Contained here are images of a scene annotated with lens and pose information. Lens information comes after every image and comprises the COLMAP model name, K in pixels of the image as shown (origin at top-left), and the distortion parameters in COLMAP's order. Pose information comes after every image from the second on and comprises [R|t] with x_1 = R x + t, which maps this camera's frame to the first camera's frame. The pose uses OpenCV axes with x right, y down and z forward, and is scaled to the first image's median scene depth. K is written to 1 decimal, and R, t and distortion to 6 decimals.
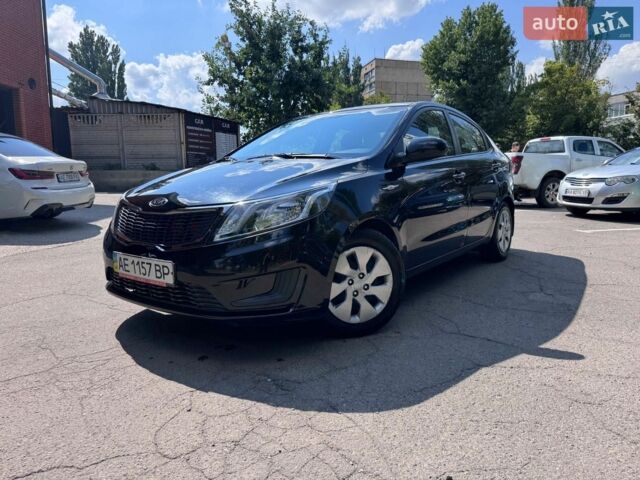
lens RADIAL K [[459.1, 0, 325.8], [0, 459.1, 243.1], [0, 0, 1]] dist [0.026672, -0.019279]
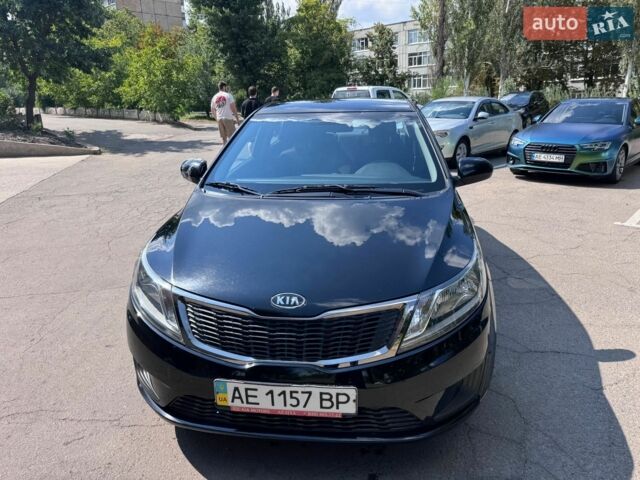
lens RADIAL K [[459.1, 0, 321.0], [0, 459.1, 236.4], [0, 0, 1]] dist [0.026672, -0.019279]
pose [[0.869814, -0.154159, 0.468678, -0.225109], [0.087894, 0.983154, 0.160261, -0.106144], [-0.485488, -0.098203, 0.868710, 0.125979]]
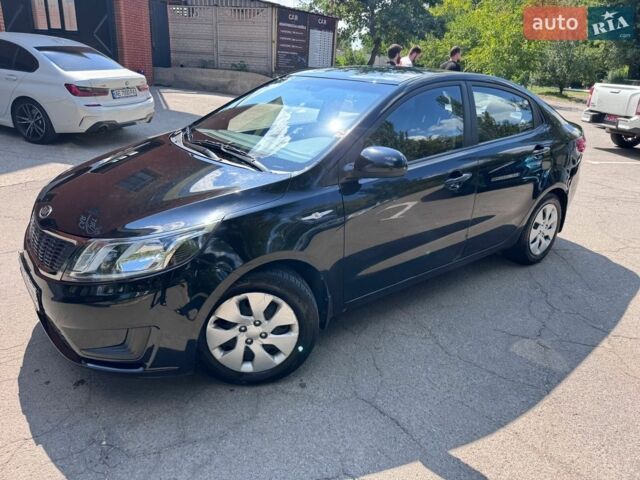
lens RADIAL K [[459.1, 0, 318.0], [0, 459.1, 237.1], [0, 0, 1]] dist [0.026672, -0.019279]
pose [[0.963272, 0.145762, -0.225521, 0.129582], [-0.095509, 0.970908, 0.219582, -0.102512], [0.250966, -0.189978, 0.949170, 0.091456]]
